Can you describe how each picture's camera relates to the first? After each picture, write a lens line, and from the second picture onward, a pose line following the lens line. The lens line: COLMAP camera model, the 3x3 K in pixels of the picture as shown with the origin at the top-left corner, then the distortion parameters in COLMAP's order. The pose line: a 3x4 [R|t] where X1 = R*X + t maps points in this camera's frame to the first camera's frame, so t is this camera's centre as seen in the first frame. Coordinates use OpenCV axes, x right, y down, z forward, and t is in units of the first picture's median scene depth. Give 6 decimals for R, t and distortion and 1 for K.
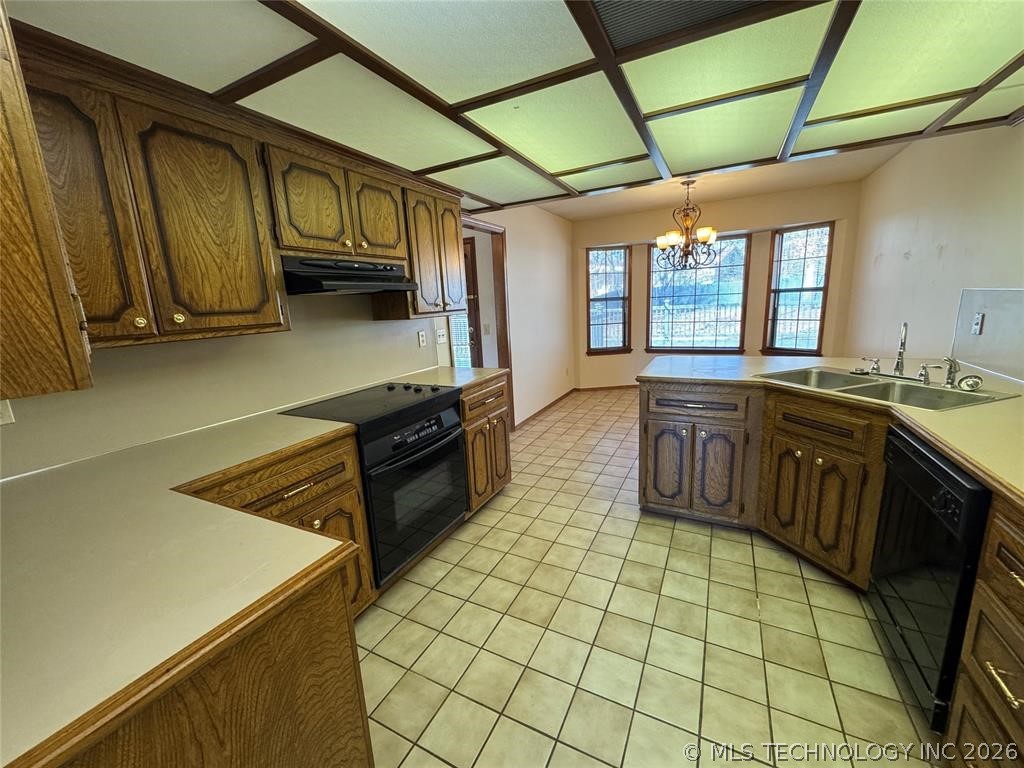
lens RADIAL K [[408.8, 0, 510.7], [0, 408.8, 384.0], [0, 0, 1]] dist [-0.003424, 0.000547]
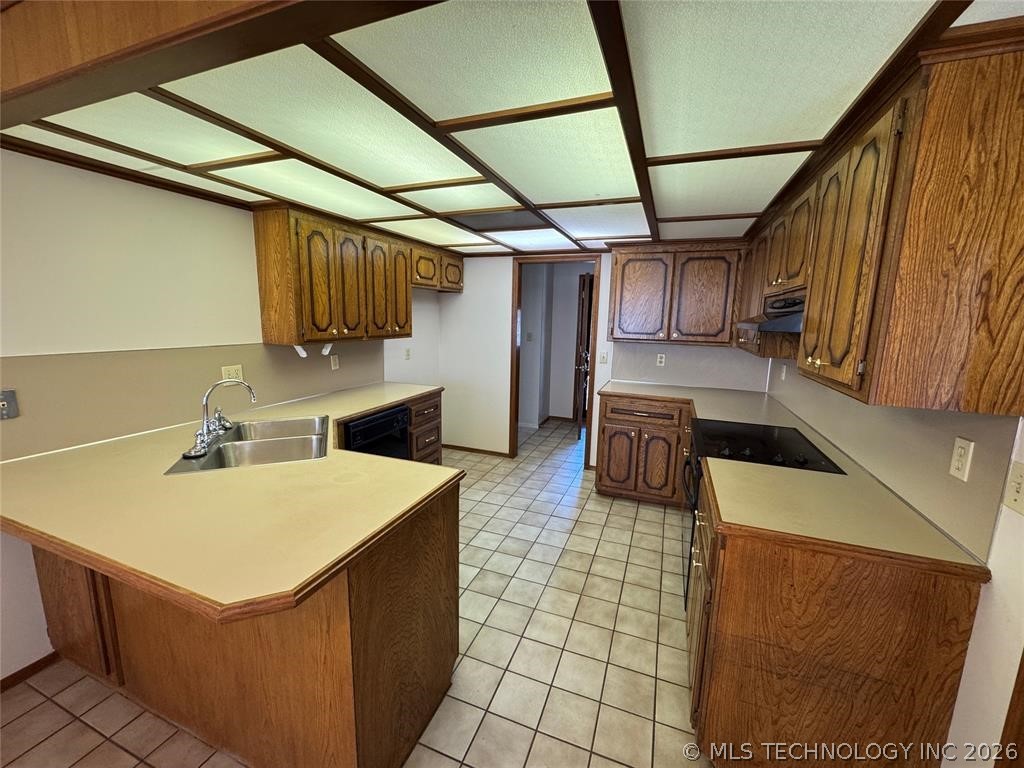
lens RADIAL K [[408.8, 0, 510.5], [0, 408.8, 382.3], [0, 0, 1]] dist [-0.003424, 0.000547]
pose [[-0.994635, 0.046887, -0.092209, 0.309696], [0.010680, 0.933163, 0.359295, -0.421441], [0.102892, 0.356382, -0.928658, 1.693870]]
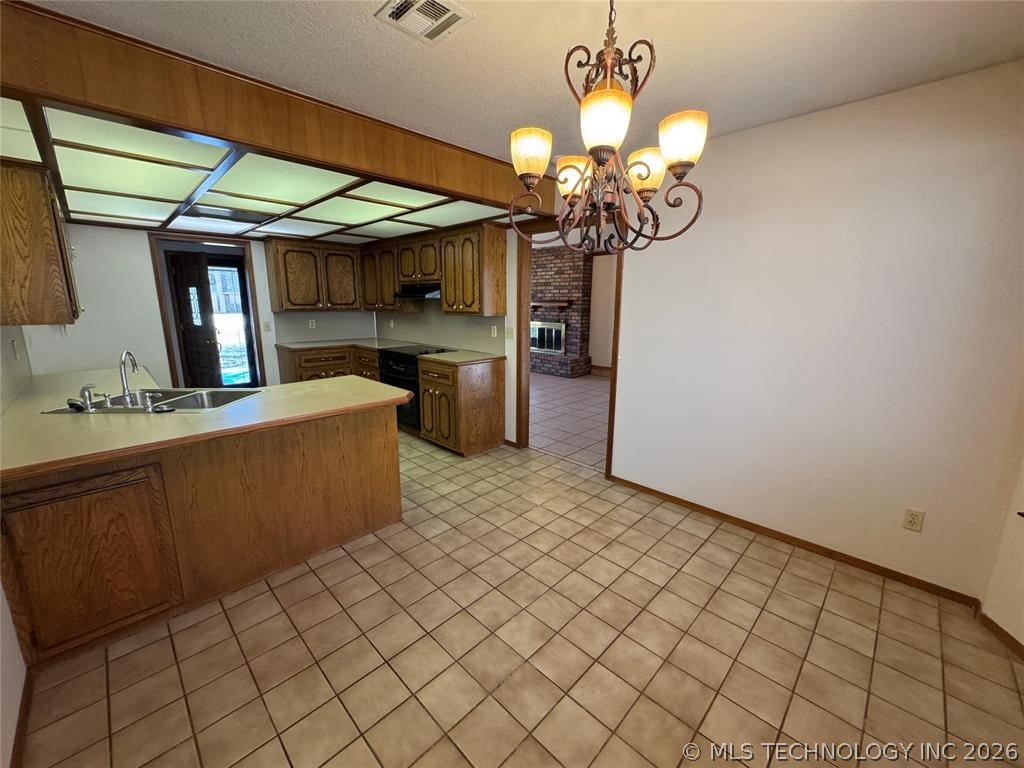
lens RADIAL K [[408.8, 0, 512.7], [0, 408.8, 382.4], [0, 0, 1]] dist [-0.003424, 0.000547]
pose [[-0.298859, 0.237659, -0.924230, 1.412574], [-0.179375, 0.937240, 0.299007, -0.488954], [0.937288, 0.255144, -0.237473, 1.882486]]
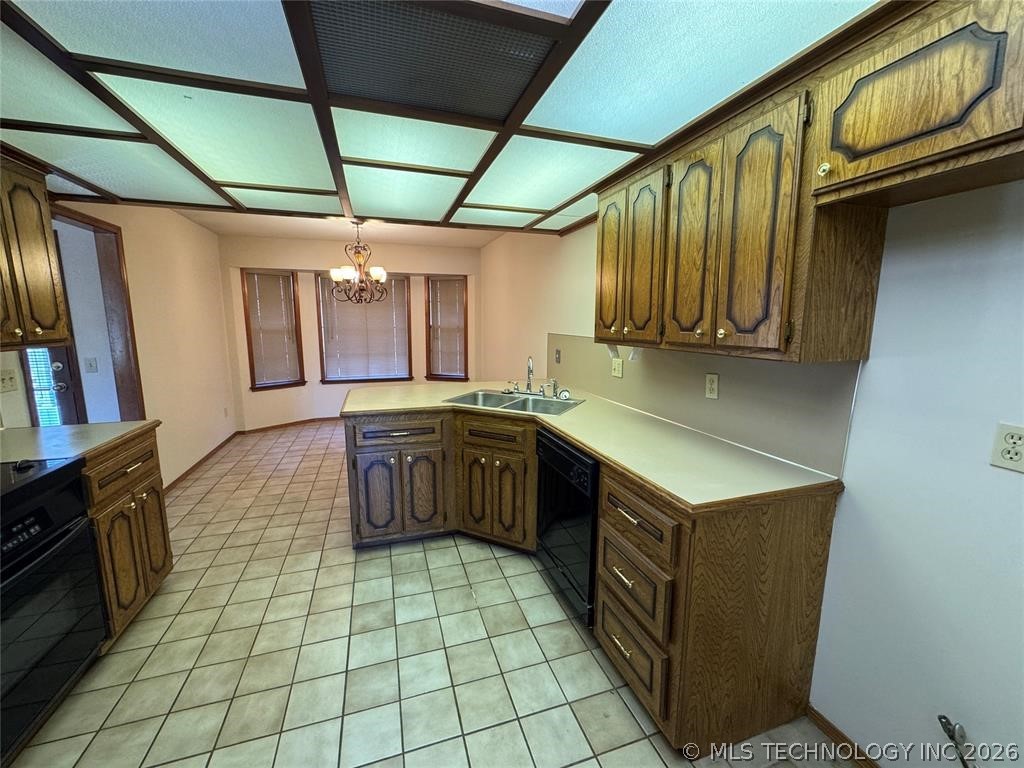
lens RADIAL K [[408.8, 0, 511.4], [0, 408.8, 384.0], [0, 0, 1]] dist [-0.003424, 0.000547]
pose [[0.702149, -0.058072, 0.709658, -0.098939], [0.104922, 0.994227, -0.022453, -0.022720], [-0.704257, 0.090224, 0.704189, 0.027121]]
